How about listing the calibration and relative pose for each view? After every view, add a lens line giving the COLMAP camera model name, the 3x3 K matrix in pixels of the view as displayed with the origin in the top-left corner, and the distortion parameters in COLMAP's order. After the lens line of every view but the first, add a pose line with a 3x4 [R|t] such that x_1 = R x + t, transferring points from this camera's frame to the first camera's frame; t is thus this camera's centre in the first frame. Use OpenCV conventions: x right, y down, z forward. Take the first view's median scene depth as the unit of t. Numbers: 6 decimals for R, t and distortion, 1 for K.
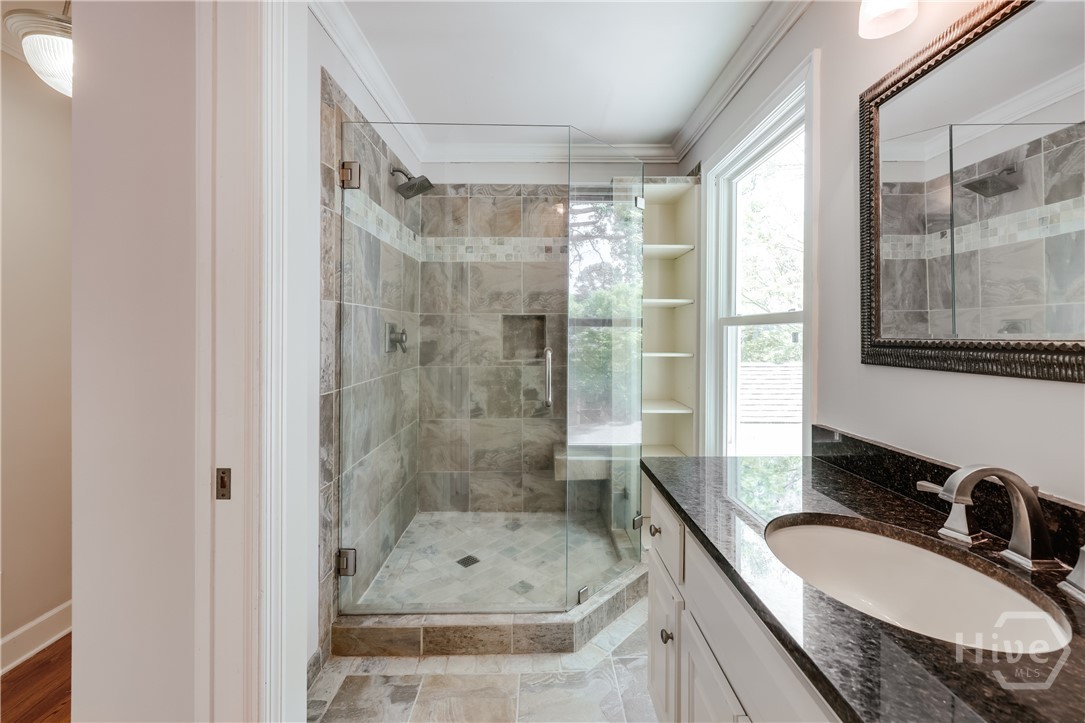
lens RADIAL K [[461.8, 0, 538.3], [0, 461.8, 341.1], [0, 0, 1]] dist [-0.000359, 0.000959]
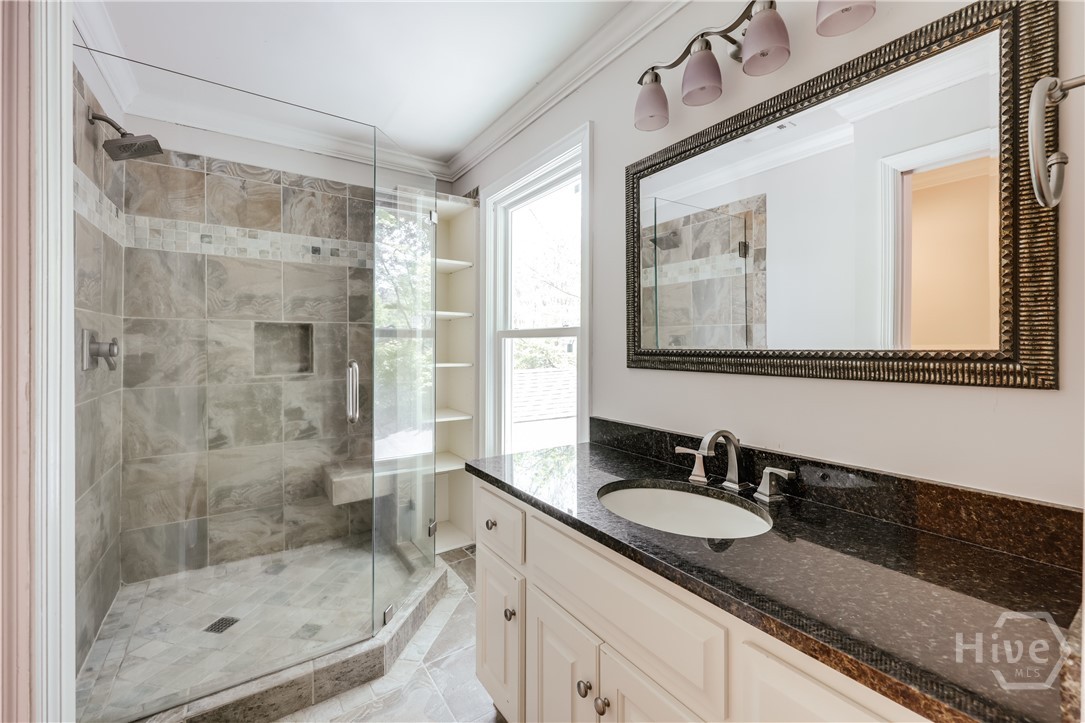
lens RADIAL K [[461.8, 0, 549.8], [0, 461.8, 353.4], [0, 0, 1]] dist [-0.000359, 0.000959]
pose [[0.830194, -0.009184, 0.557399, -0.131603], [0.006994, 0.999957, 0.006059, -0.001475], [-0.557431, -0.001131, 0.830223, 0.005860]]
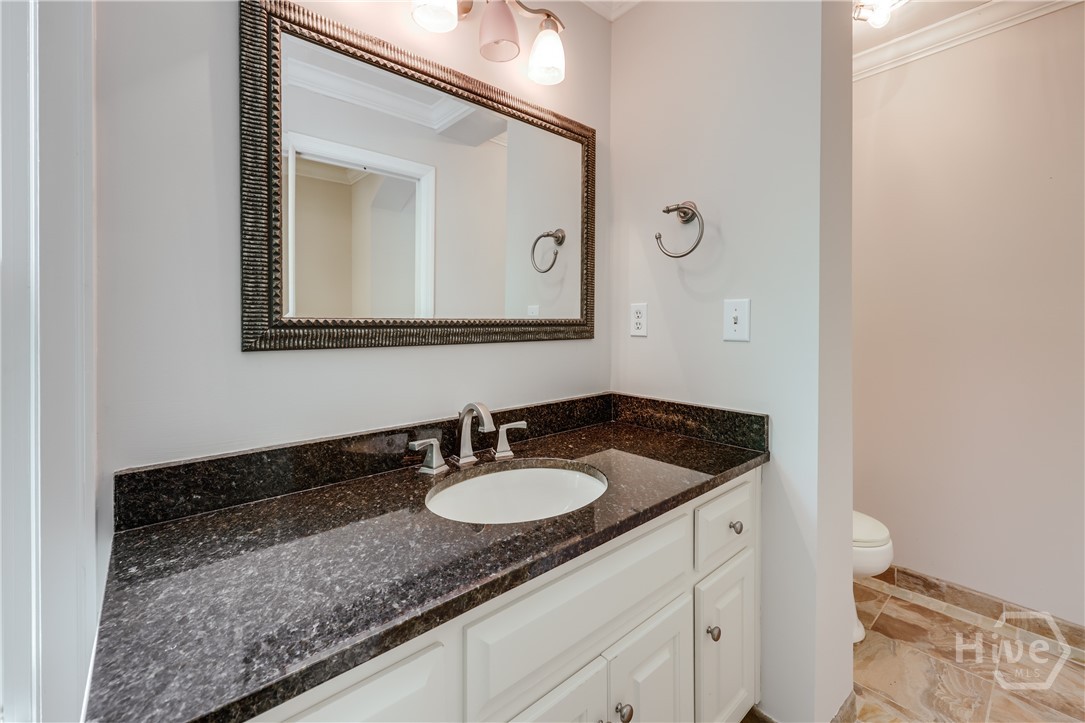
lens RADIAL K [[461.8, 0, 540.0], [0, 461.8, 325.1], [0, 0, 1]] dist [-0.000359, 0.000959]
pose [[-0.671447, -0.017306, 0.740851, -0.092788], [-0.001797, 0.999762, 0.021726, -0.005685], [-0.741051, 0.013256, -0.671318, 0.640614]]
